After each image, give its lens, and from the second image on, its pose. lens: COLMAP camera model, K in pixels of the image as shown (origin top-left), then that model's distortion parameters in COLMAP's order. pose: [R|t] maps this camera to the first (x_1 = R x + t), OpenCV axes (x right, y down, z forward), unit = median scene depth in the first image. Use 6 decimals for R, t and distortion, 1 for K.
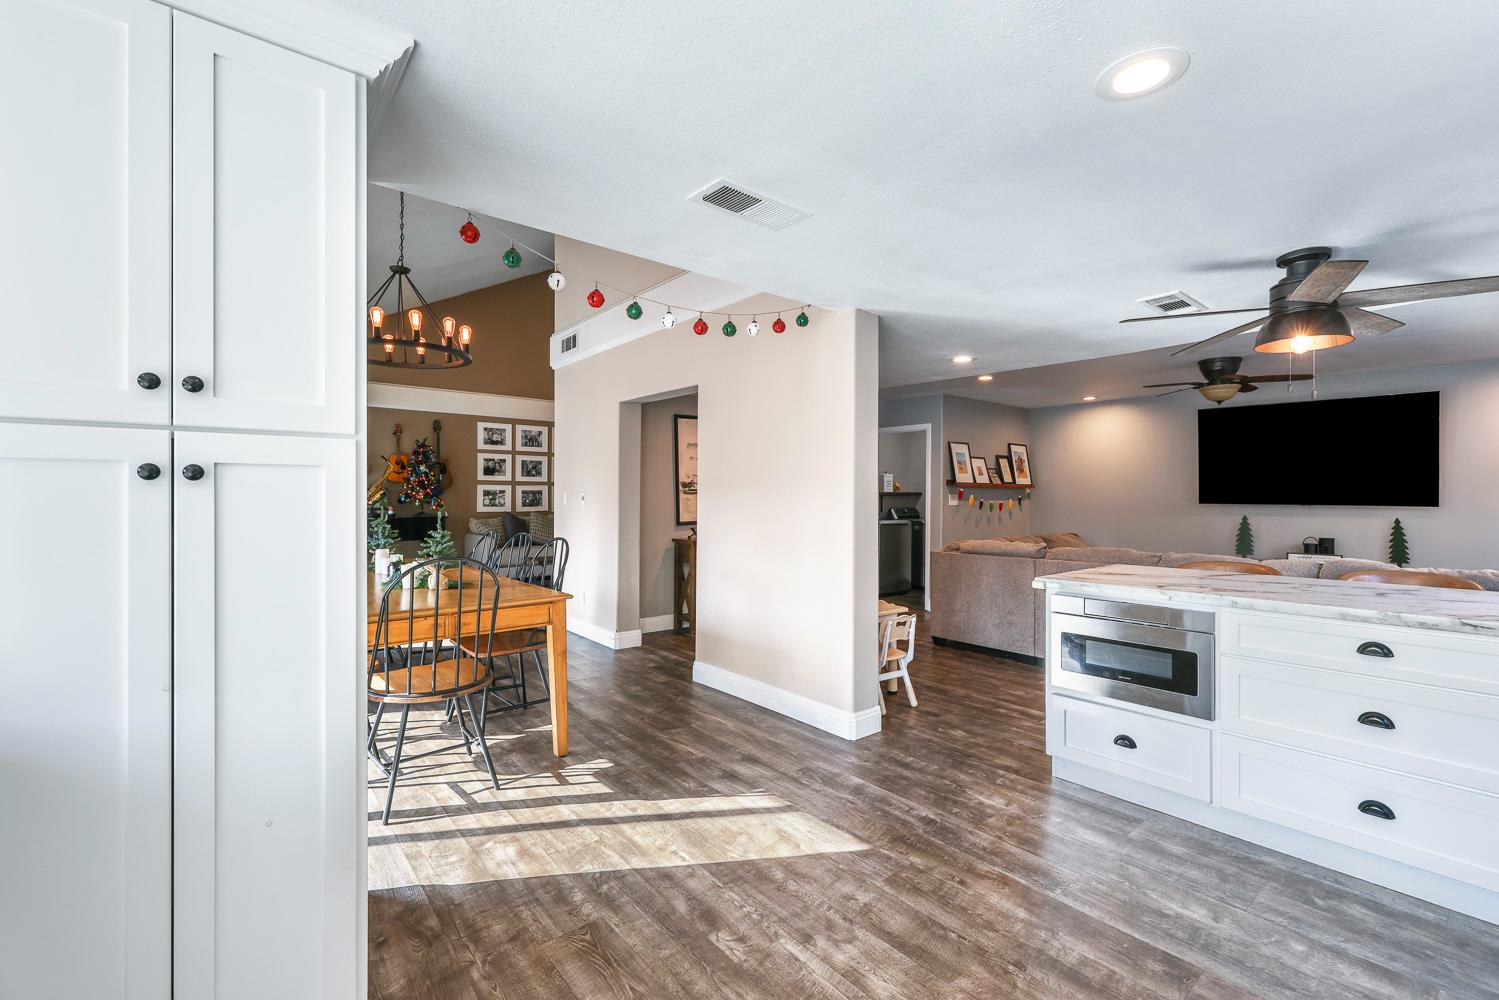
lens RADIAL K [[649.0, 0, 749.5], [0, 649.0, 500.0], [0, 0, 1]] dist [-0.000631, -0.000049]
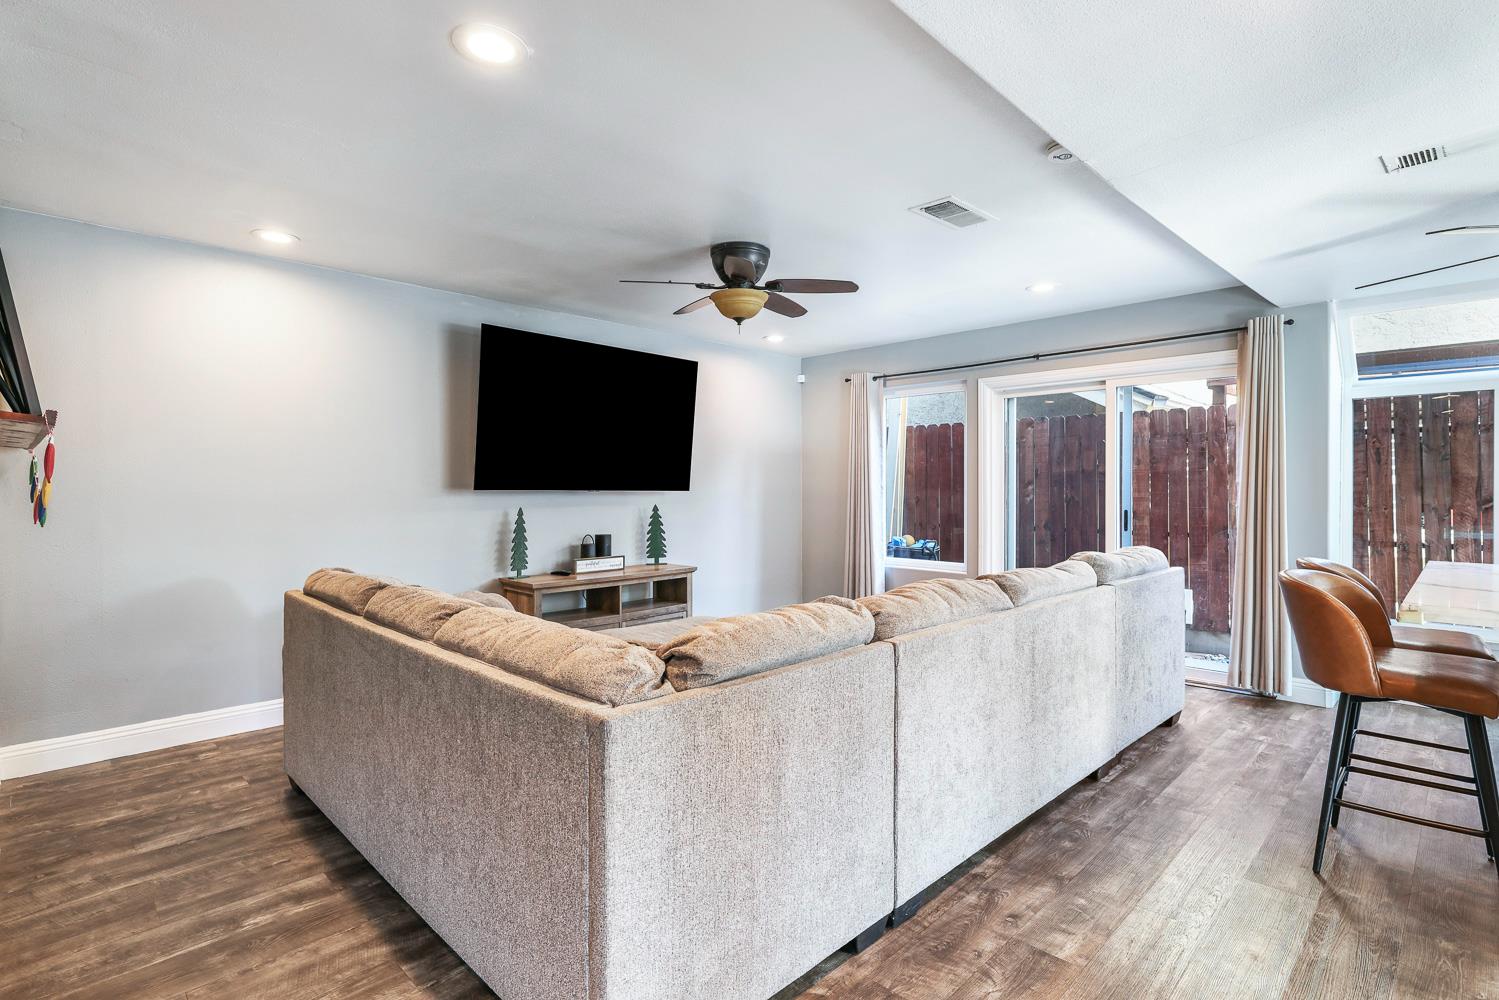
lens RADIAL K [[732.9, 0, 749.5], [0, 732.9, 500.0], [0, 0, 1]] dist [0.000375, 0.000021]
pose [[-0.103105, -0.018007, 0.994507, 0.027955], [0.005368, 0.999811, 0.018659, 0.003230], [-0.994656, 0.007262, -0.102989, 0.834937]]
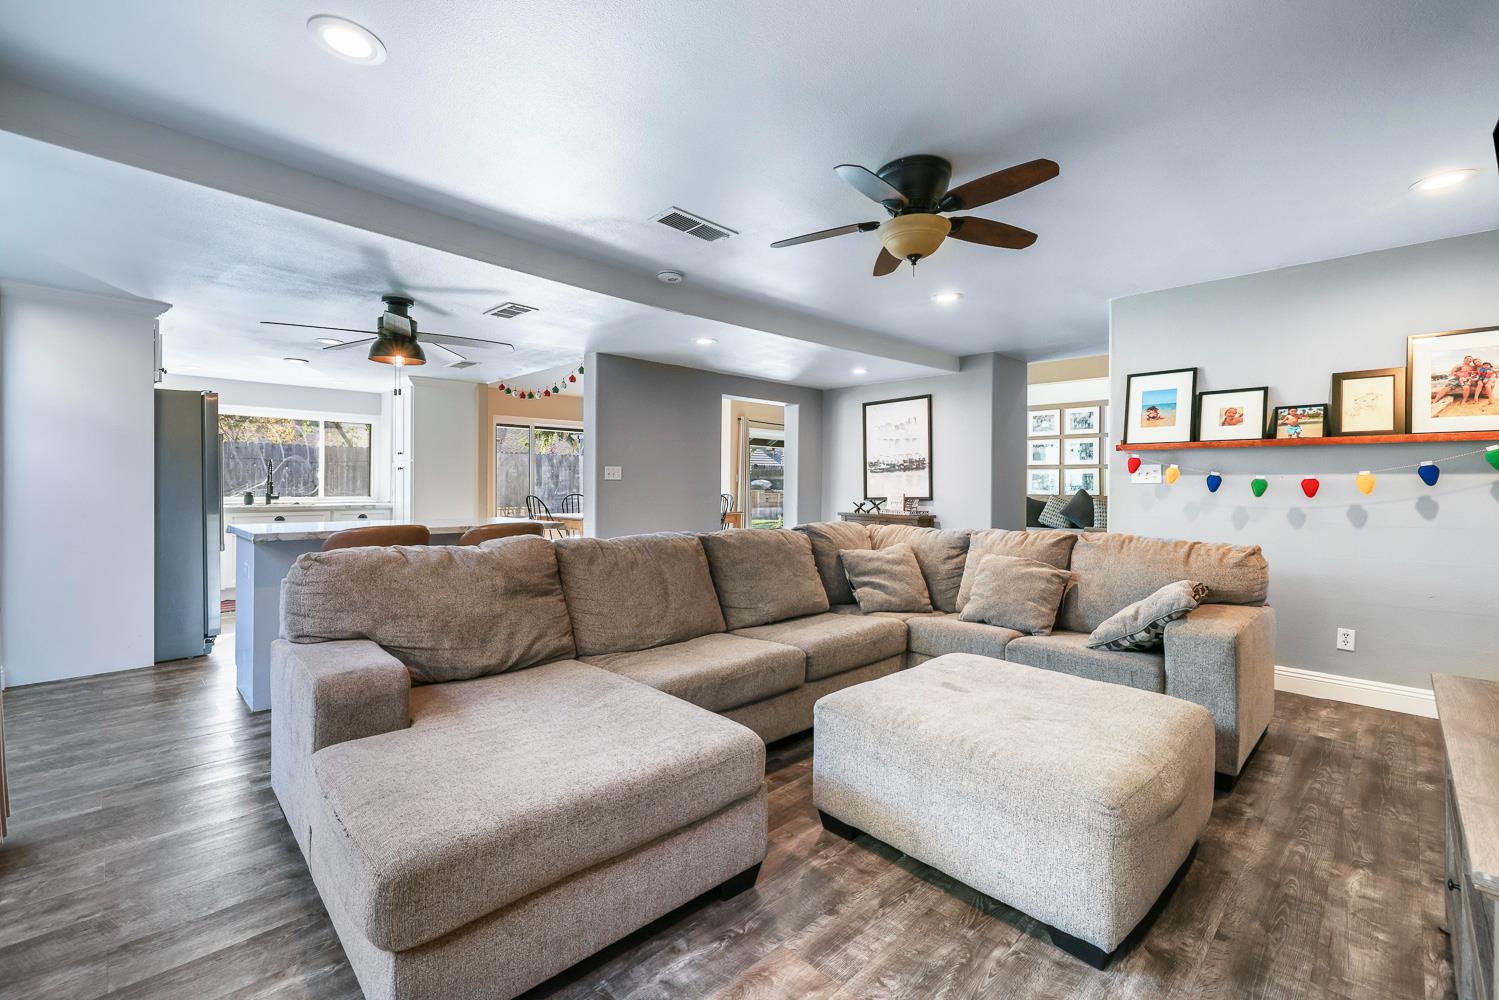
lens RADIAL K [[649.0, 0, 749.5], [0, 649.0, 500.0], [0, 0, 1]] dist [-0.000631, -0.000049]
pose [[0.069102, 0.019623, -0.997417, 0.934018], [-0.010113, 0.999769, 0.018969, 0.017159], [0.997558, 0.008776, 0.069285, 0.668719]]
